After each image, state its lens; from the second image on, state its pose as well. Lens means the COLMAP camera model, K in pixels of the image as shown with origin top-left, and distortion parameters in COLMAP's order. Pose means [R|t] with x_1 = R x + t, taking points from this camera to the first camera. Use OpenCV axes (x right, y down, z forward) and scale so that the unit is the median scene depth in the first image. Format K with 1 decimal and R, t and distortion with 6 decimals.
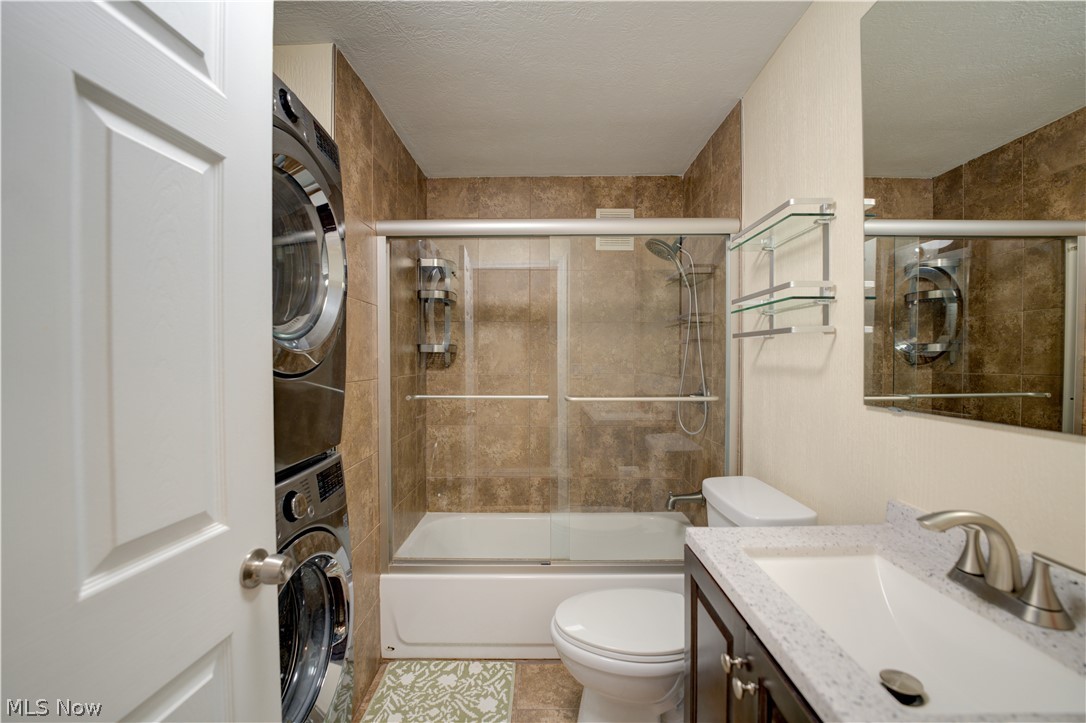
lens RADIAL K [[435.5, 0, 541.9], [0, 435.5, 363.9], [0, 0, 1]] dist [-0.032320, 0.004902]
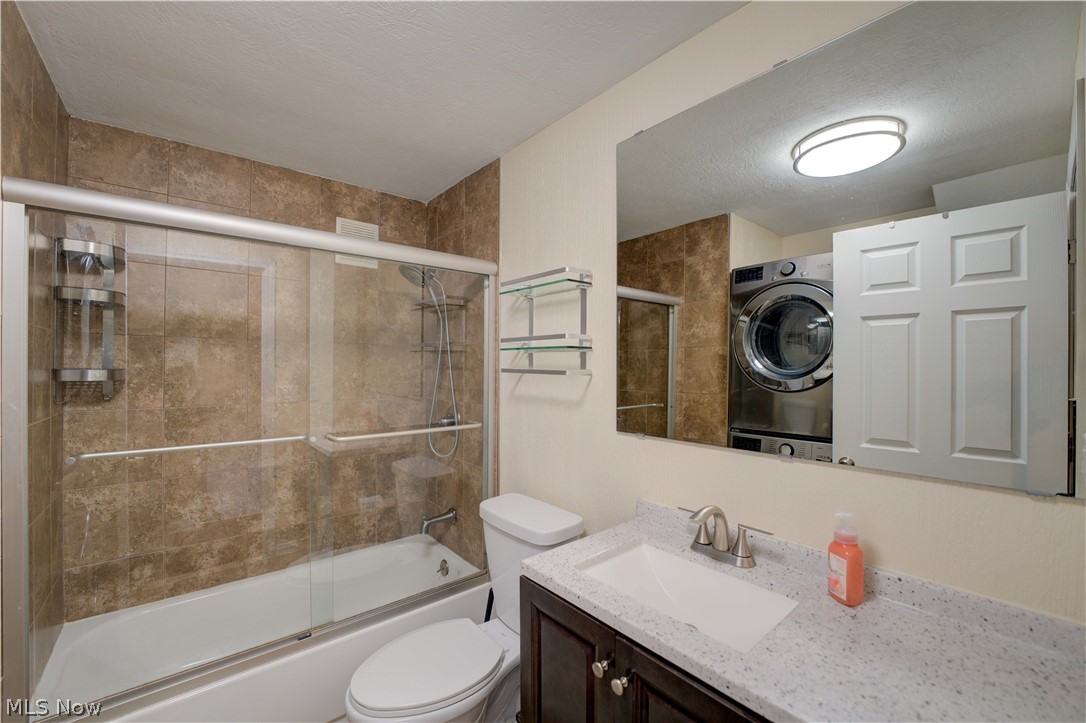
lens RADIAL K [[435.5, 0, 541.9], [0, 435.5, 363.9], [0, 0, 1]] dist [-0.032320, 0.004902]
pose [[0.757247, 0.007234, 0.653089, -0.151142], [0.000817, 0.999927, -0.012024, -0.047039], [-0.653128, 0.009639, 0.757186, 0.052600]]
